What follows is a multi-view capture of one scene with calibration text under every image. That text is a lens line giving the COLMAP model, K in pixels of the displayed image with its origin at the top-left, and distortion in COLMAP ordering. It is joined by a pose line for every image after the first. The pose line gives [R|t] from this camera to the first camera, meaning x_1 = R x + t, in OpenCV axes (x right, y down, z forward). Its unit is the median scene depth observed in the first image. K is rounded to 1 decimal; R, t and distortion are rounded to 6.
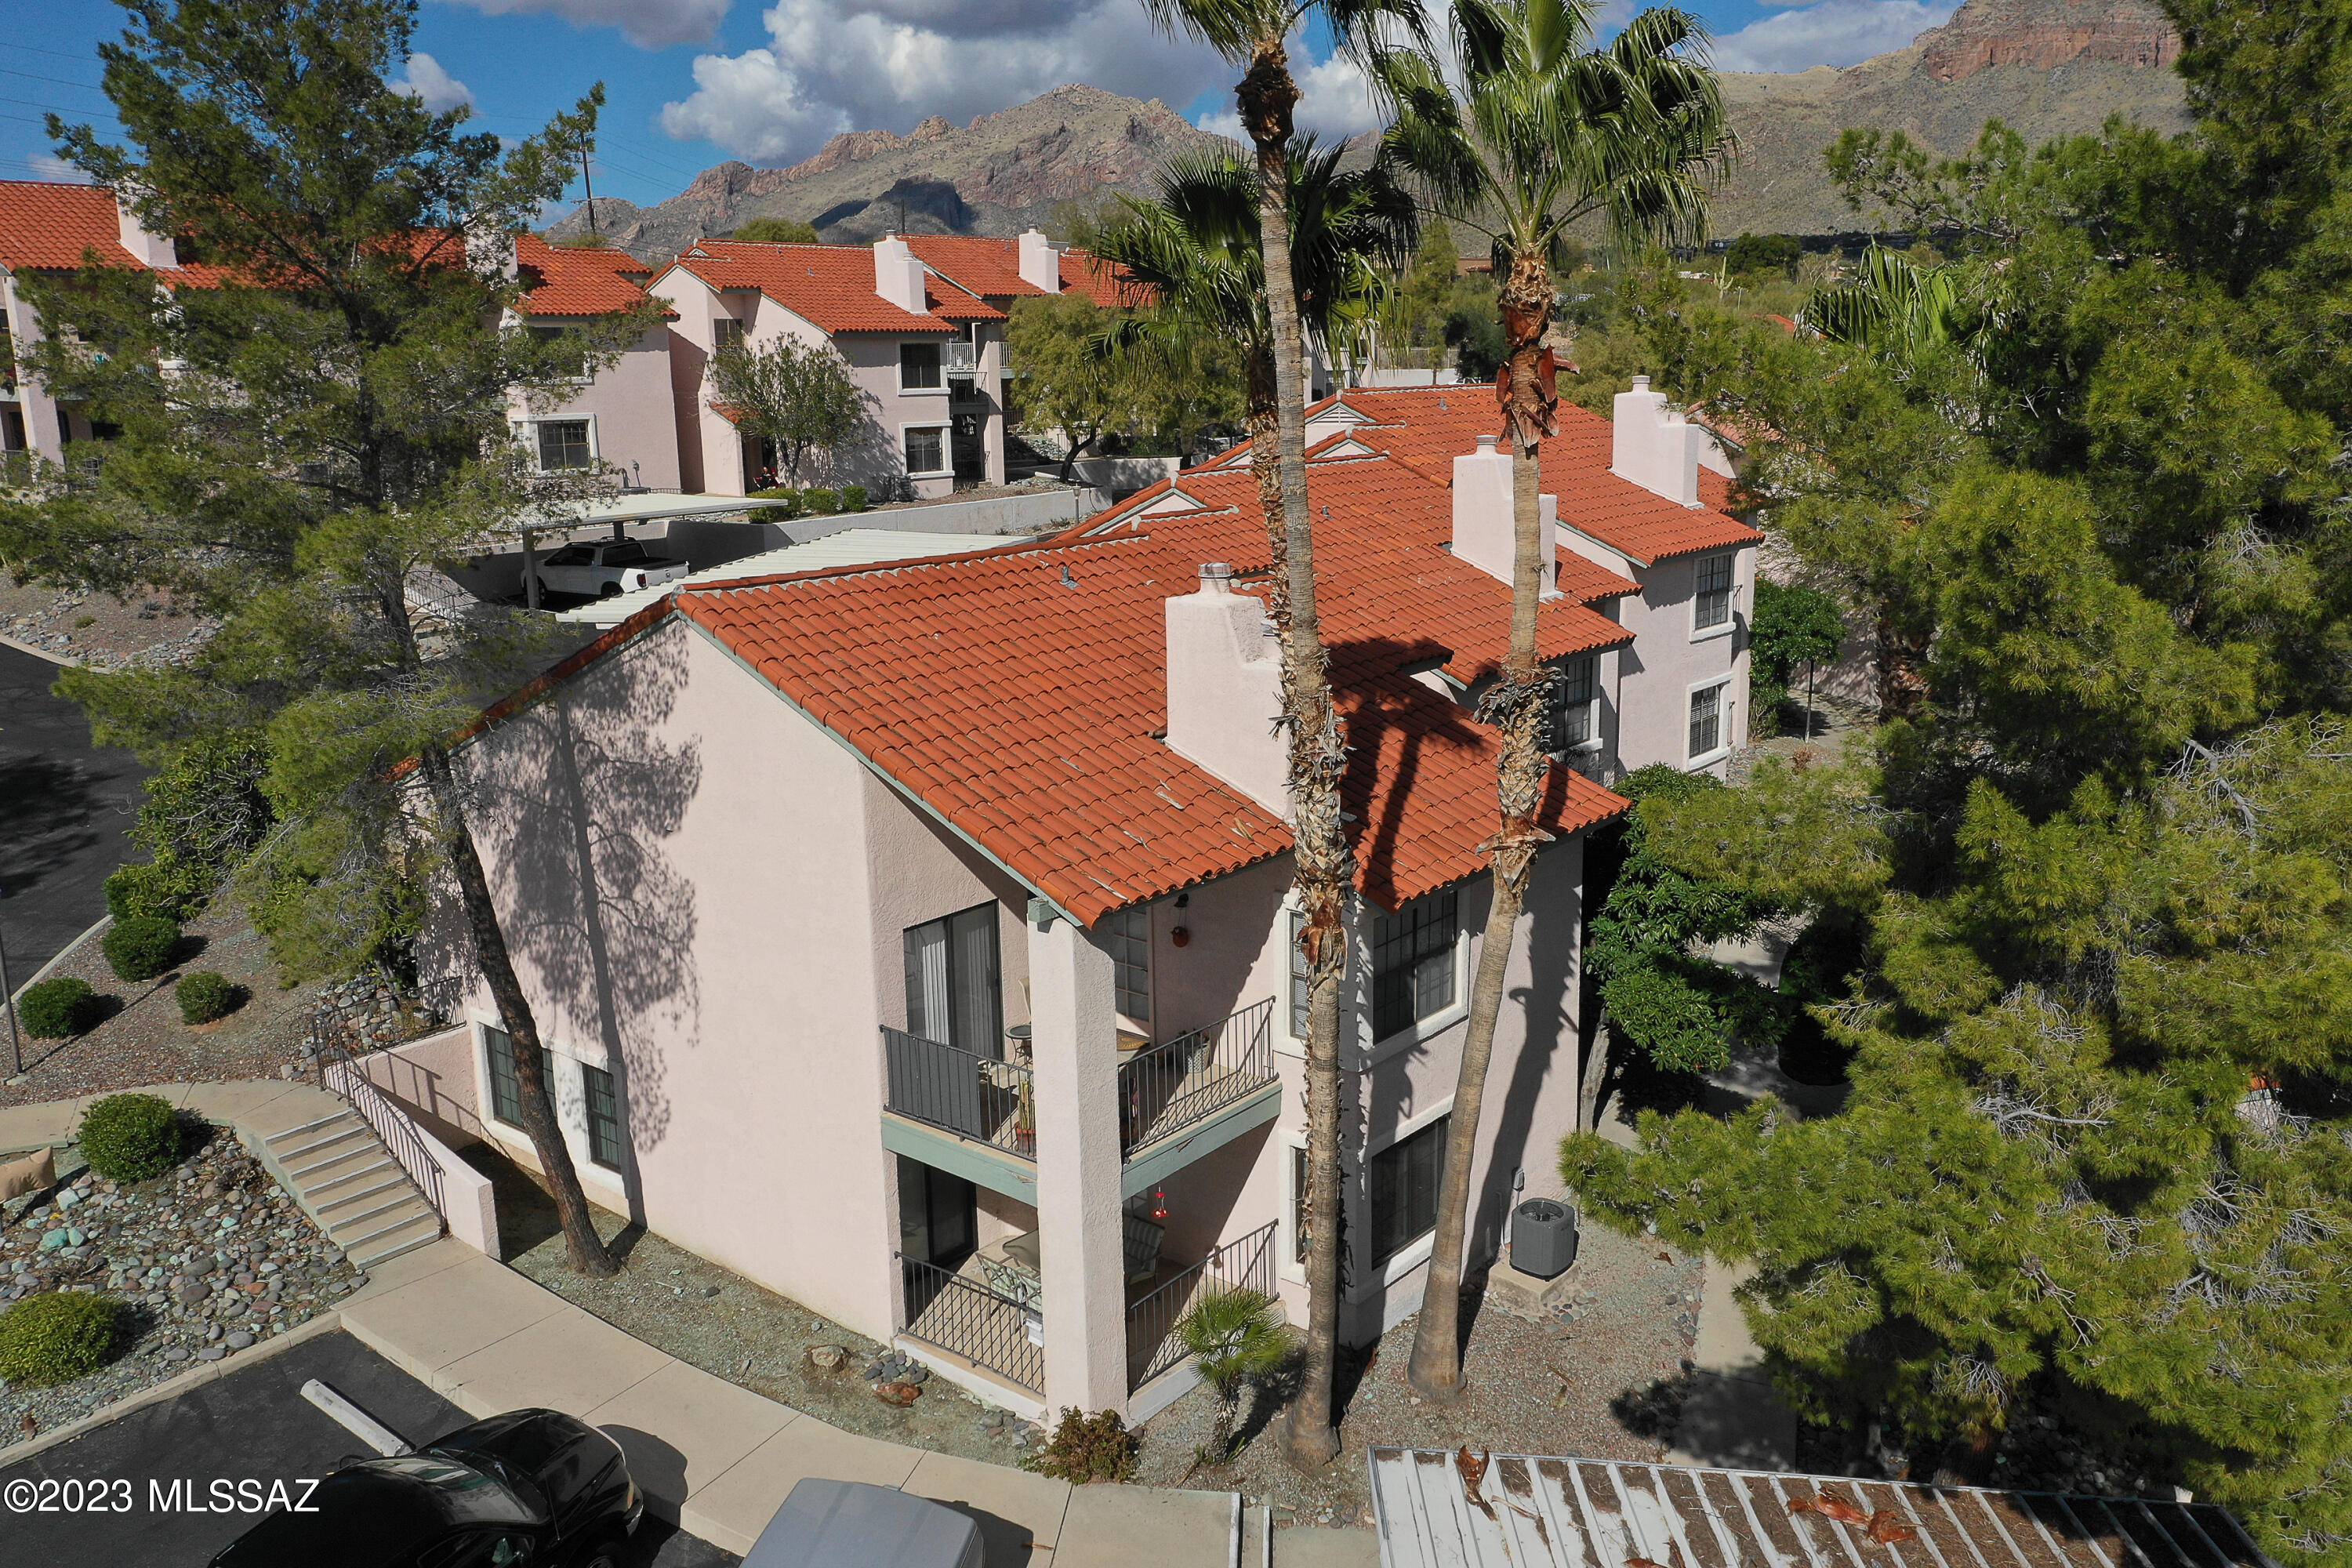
lens RADIAL K [[1858.3, 0, 1171.6], [0, 1858.3, 789.9], [0, 0, 1]] dist [-0.006061, 0.003899]
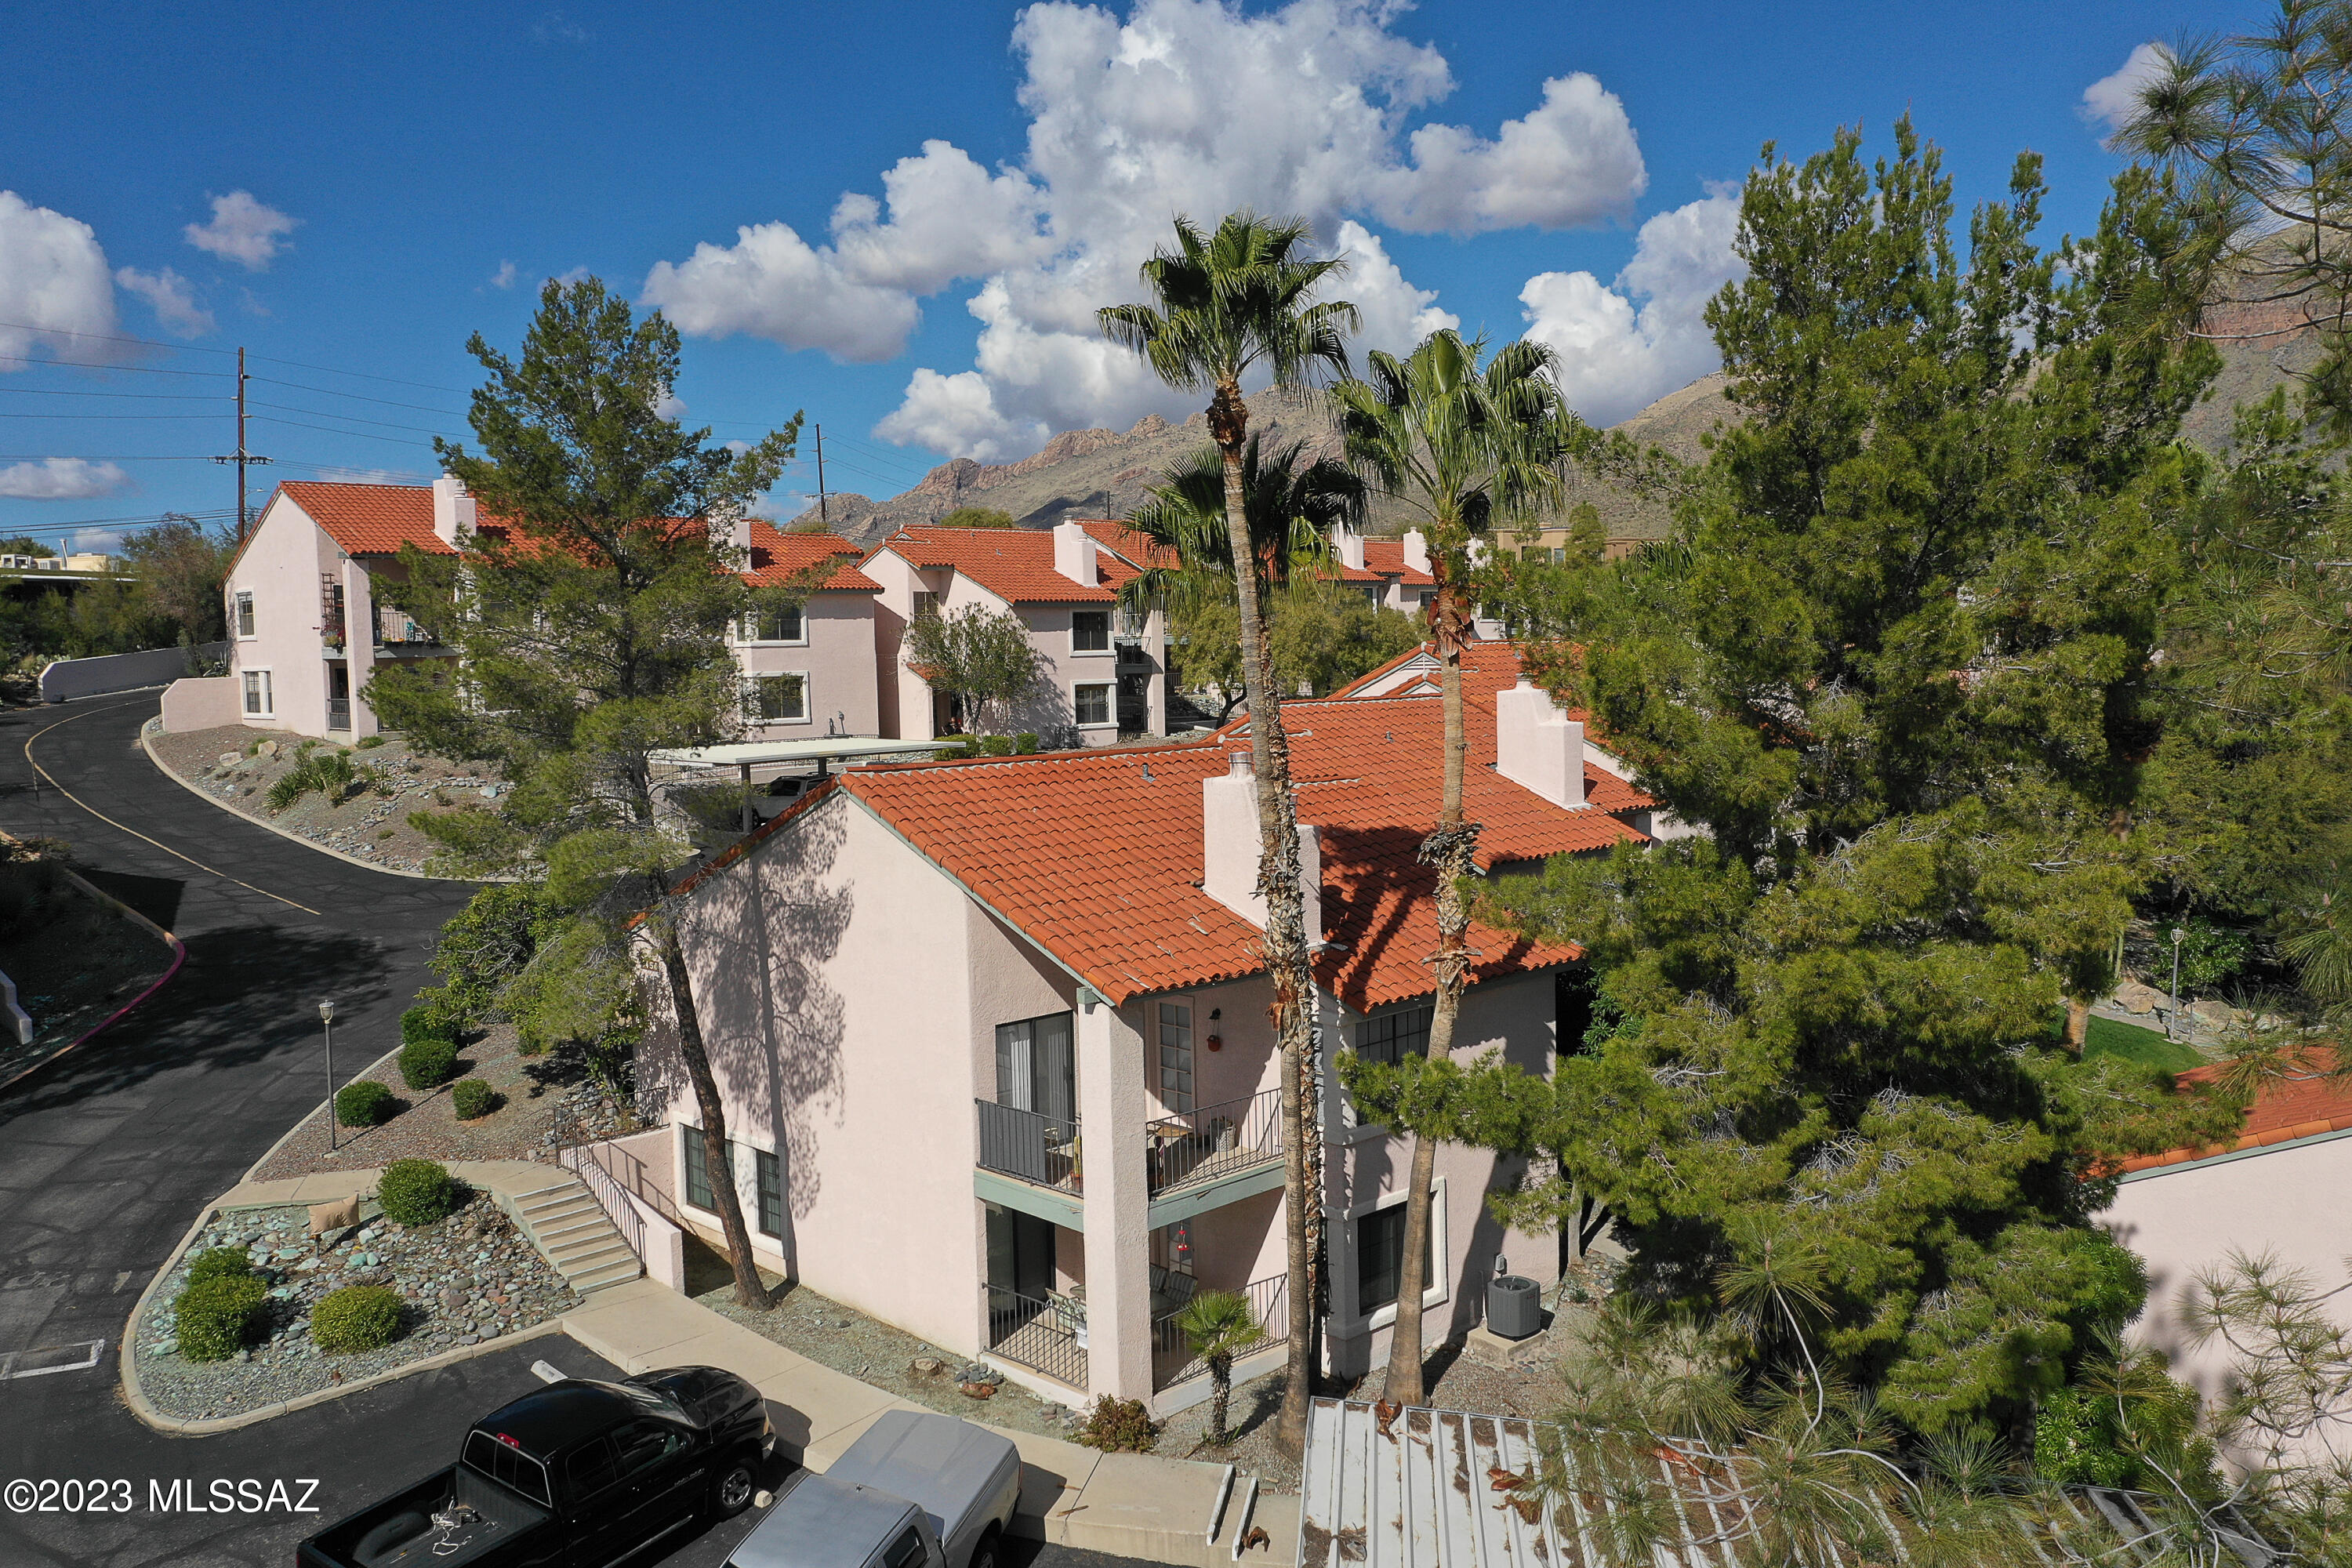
lens RADIAL K [[1858.3, 0, 1171.6], [0, 1858.3, 789.9], [0, 0, 1]] dist [-0.006061, 0.003899]
pose [[0.993868, 0.005212, -0.110454, 0.112337], [-0.021386, 0.989089, -0.145758, 0.090505], [0.108489, 0.147226, 0.983135, -0.273554]]
